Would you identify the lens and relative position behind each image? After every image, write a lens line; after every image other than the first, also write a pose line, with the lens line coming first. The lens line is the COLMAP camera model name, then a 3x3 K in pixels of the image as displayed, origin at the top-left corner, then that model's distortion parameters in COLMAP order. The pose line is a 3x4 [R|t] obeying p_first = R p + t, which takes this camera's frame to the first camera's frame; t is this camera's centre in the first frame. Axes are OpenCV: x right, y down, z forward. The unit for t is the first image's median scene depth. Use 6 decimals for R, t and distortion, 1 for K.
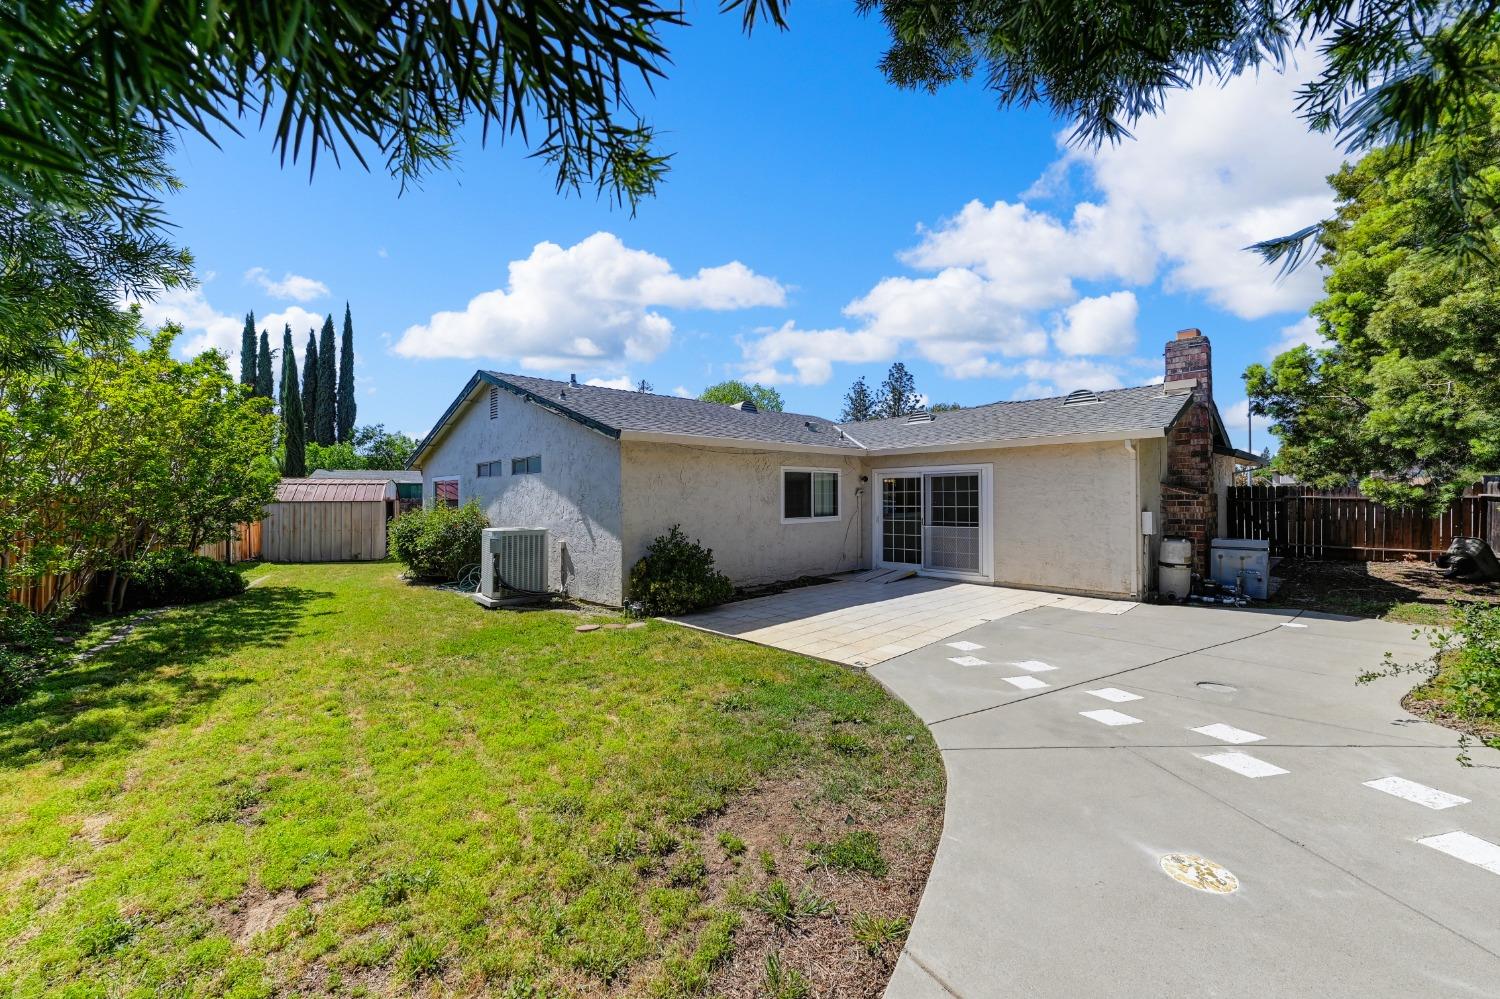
lens RADIAL K [[603.6, 0, 736.6], [0, 603.6, 503.3], [0, 0, 1]] dist [0.008501, -0.001367]
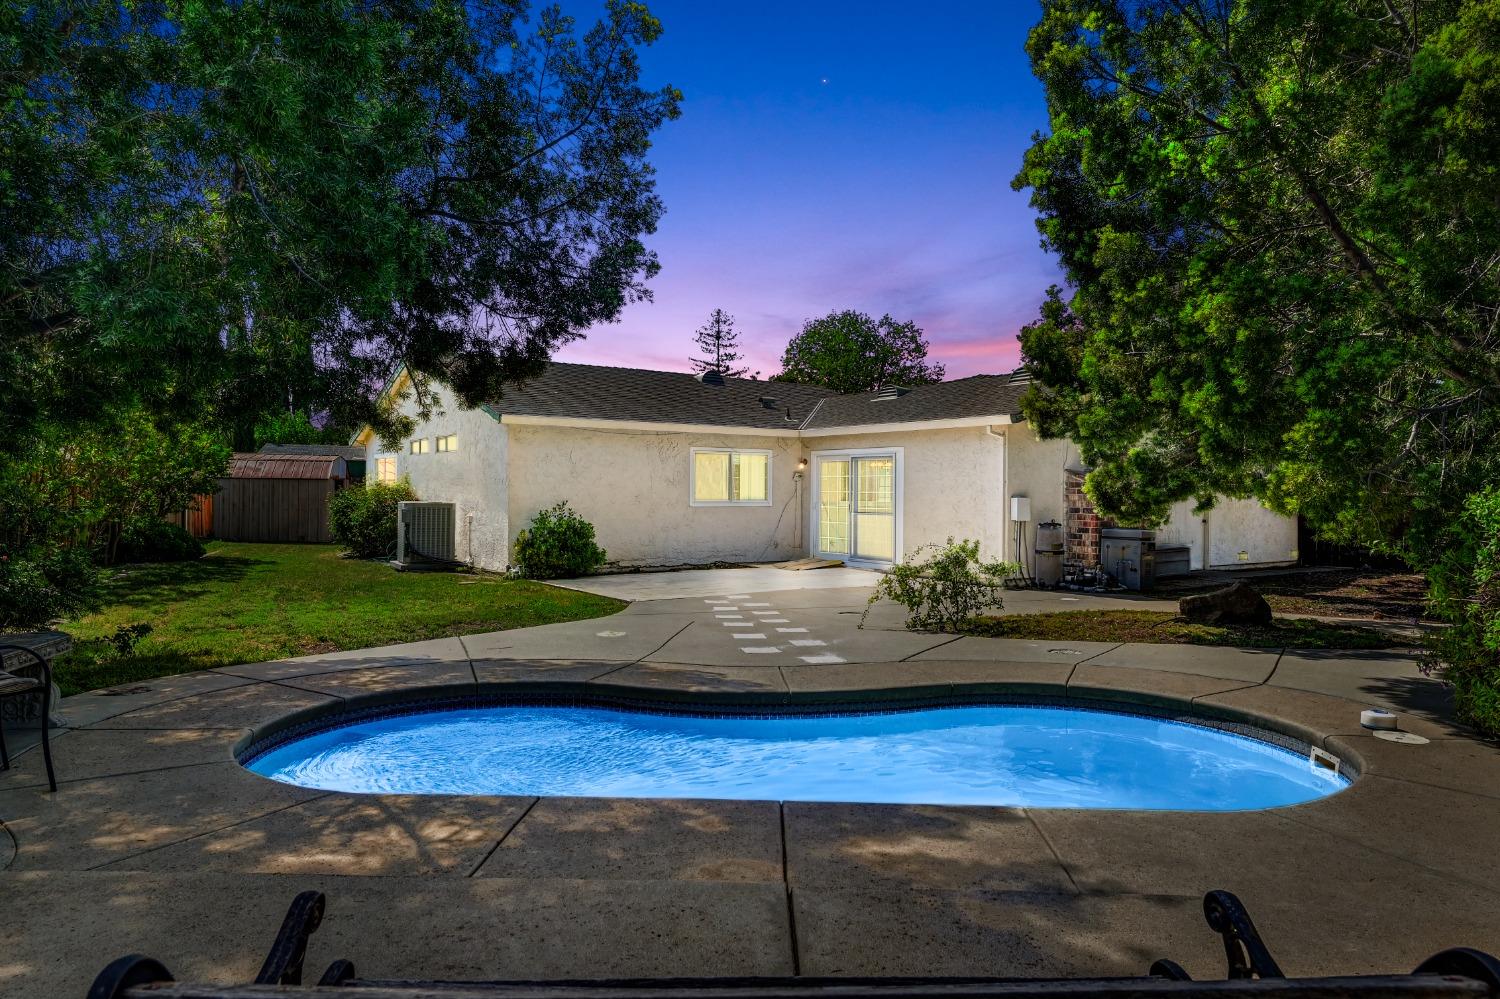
lens RADIAL K [[998.5, 0, 735.1], [0, 998.5, 512.5], [0, 0, 1]] dist [0.018152, 0.001862]
pose [[0.984961, 0.022364, -0.171326, 0.455124], [-0.020473, 0.999709, 0.012796, 0.023934], [0.171562, -0.009096, 0.985131, -0.635595]]
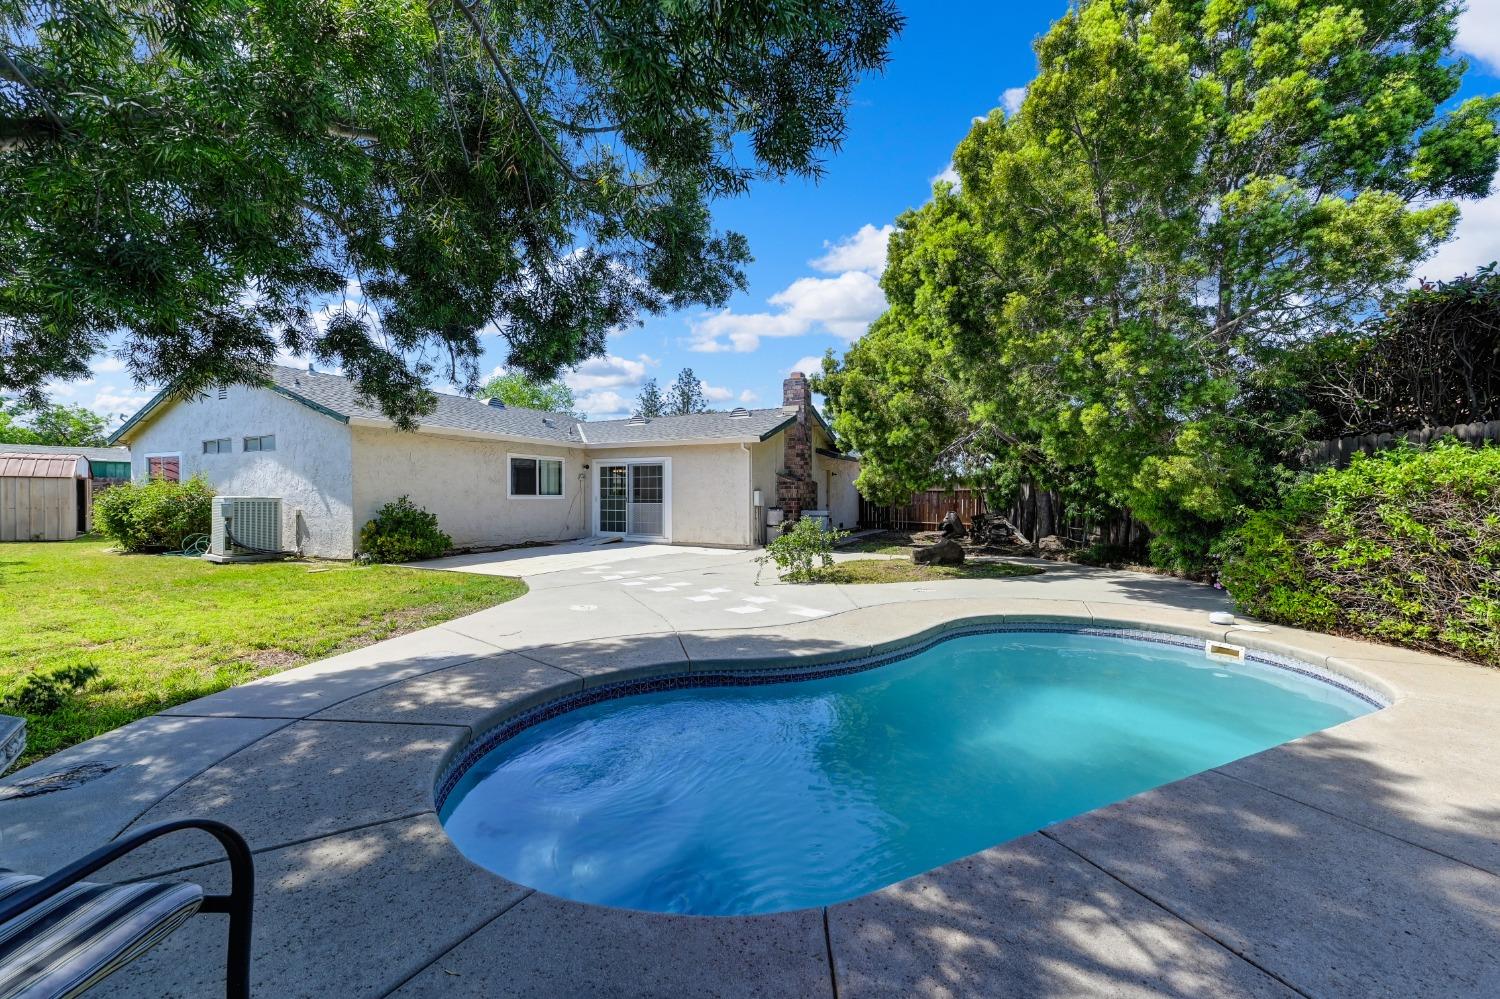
lens RADIAL K [[603.6, 0, 754.9], [0, 603.6, 517.8], [0, 0, 1]] dist [0.008501, -0.001367]
pose [[0.940968, 0.001225, 0.338492, 0.142461], [-0.009747, 0.999677, 0.023479, 0.041253], [-0.338354, -0.025392, 0.940676, -0.389934]]
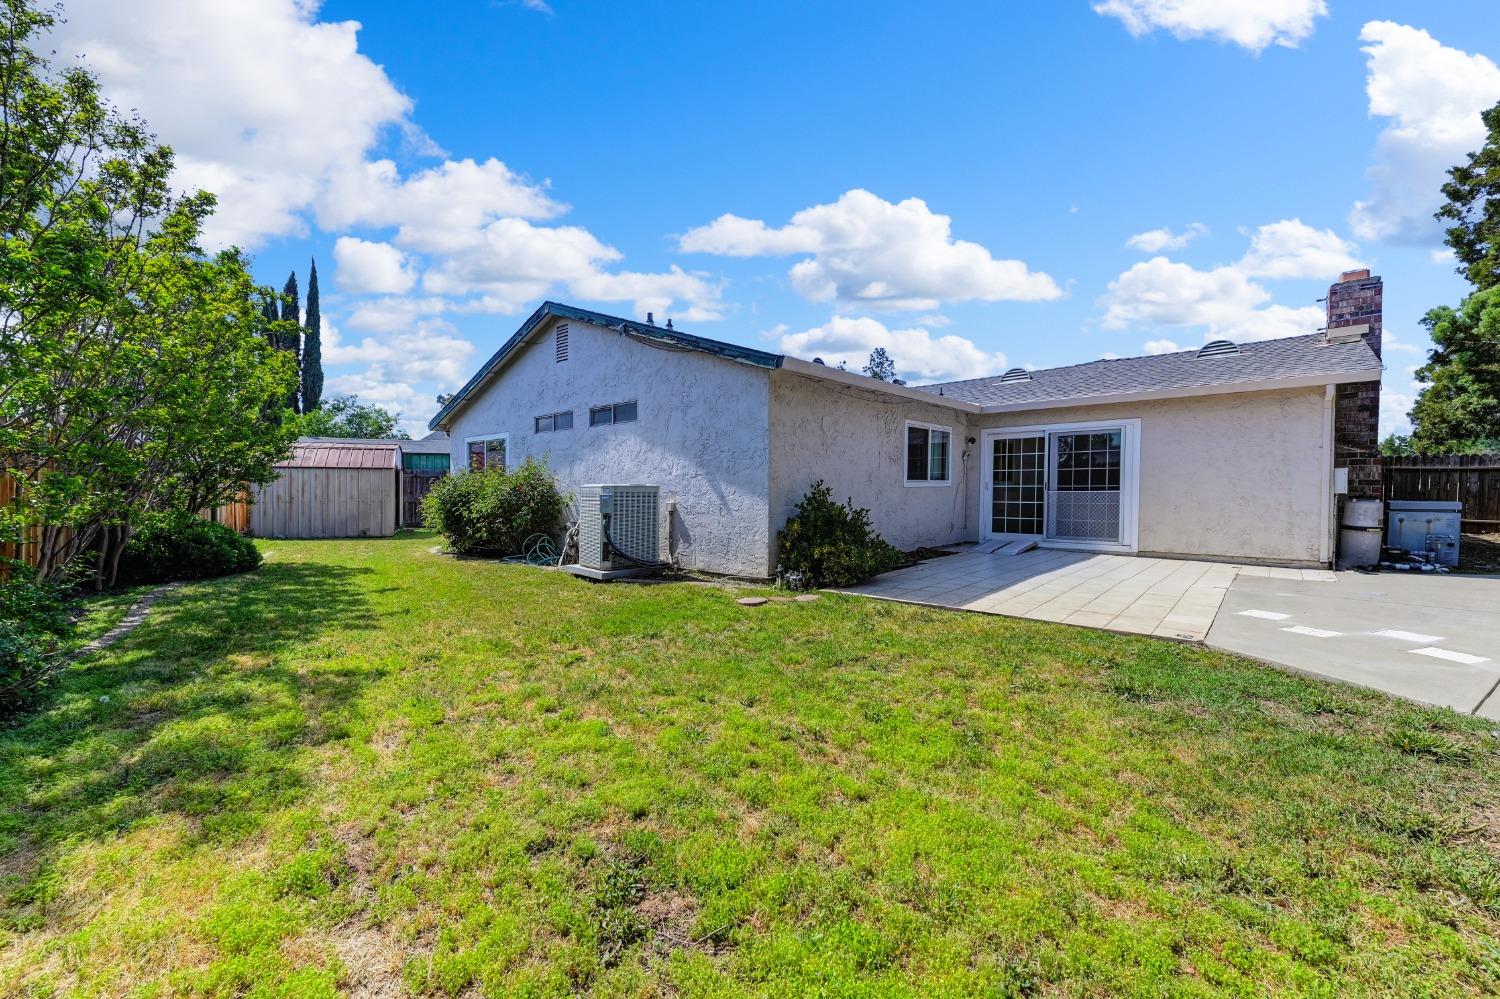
lens RADIAL K [[603.6, 0, 737.7], [0, 603.6, 505.9], [0, 0, 1]] dist [0.008501, -0.001367]
pose [[0.997359, 0.001235, 0.072624, -0.245039], [-0.002756, 0.999779, 0.020838, 0.048025], [-0.072582, -0.020983, 0.997142, 0.155625]]
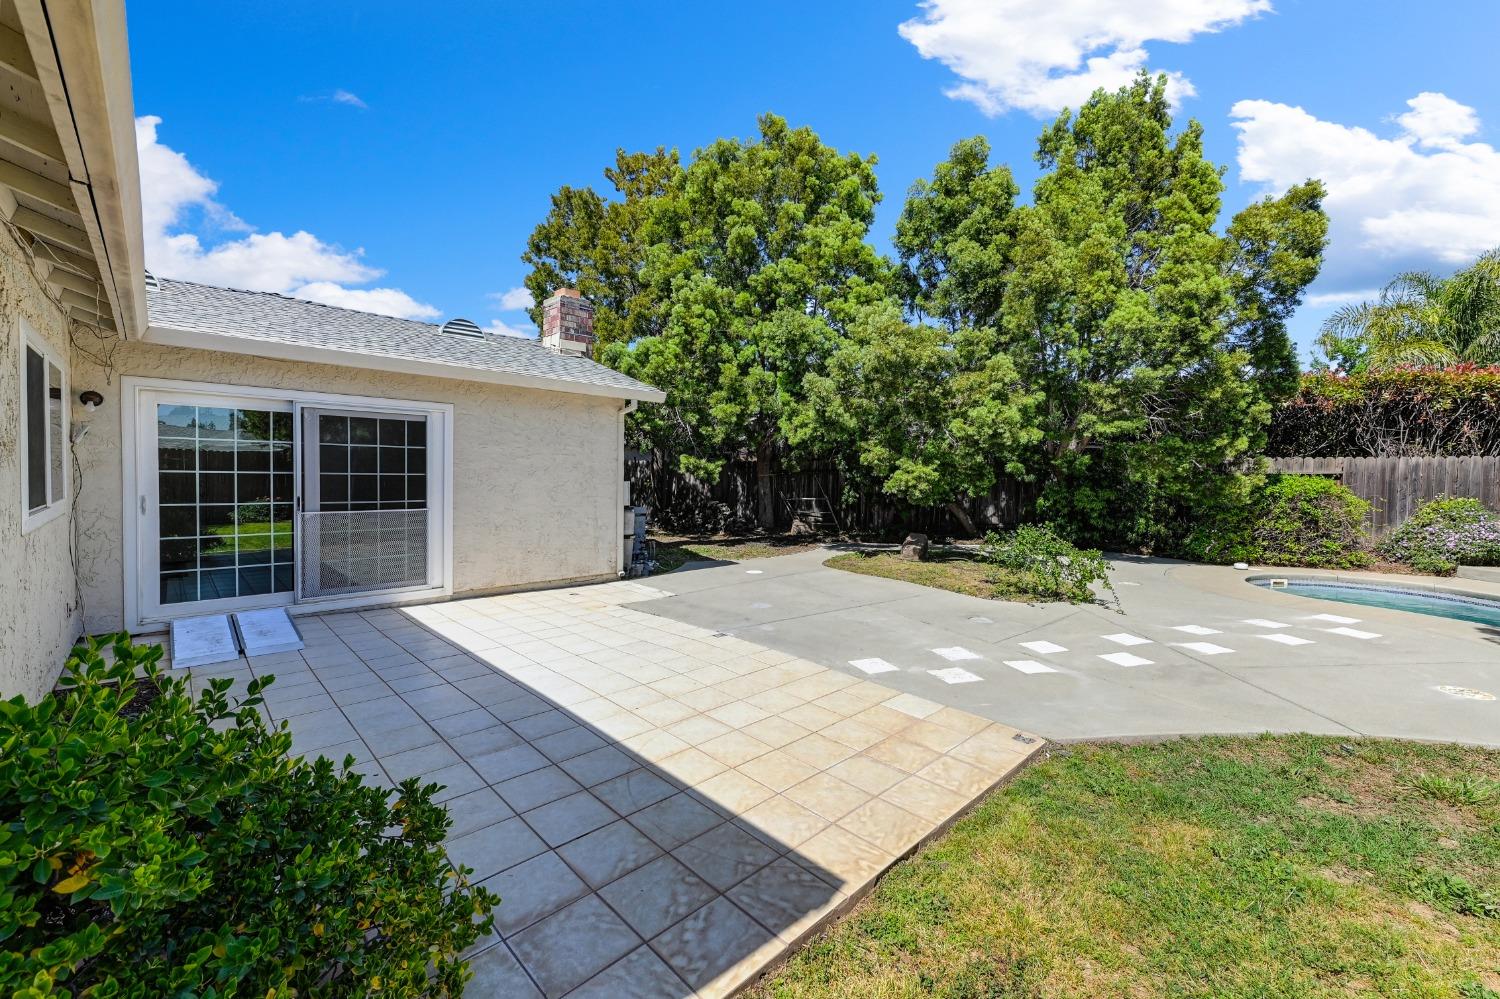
lens RADIAL K [[603.6, 0, 761.5], [0, 603.6, 490.1], [0, 0, 1]] dist [0.008501, -0.001367]
pose [[-0.014685, -0.022220, 0.999645, -0.217017], [-0.008900, 0.999716, 0.022091, 0.005498], [-0.999853, -0.008572, -0.014879, 0.723589]]
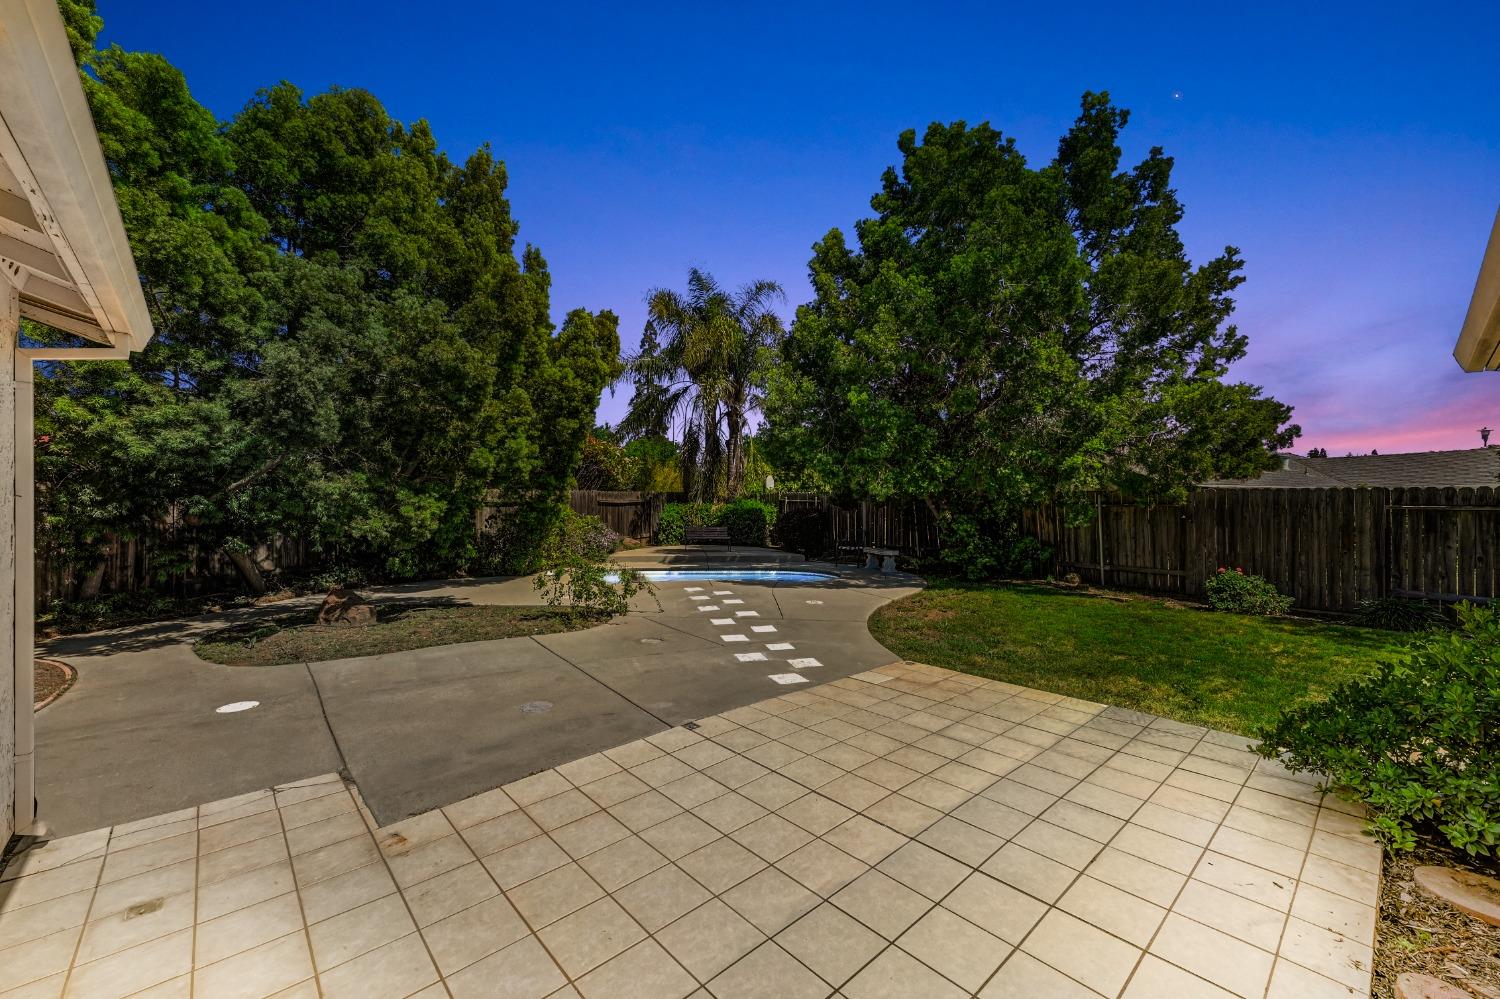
lens RADIAL K [[603.6, 0, 751.0], [0, 603.6, 507.4], [0, 0, 1]] dist [0.008501, -0.001367]
pose [[-0.999724, 0.004535, 0.023055, 0.265631], [0.004855, 0.999892, 0.013847, -0.010647], [-0.022990, 0.013955, -0.999638, 1.169412]]
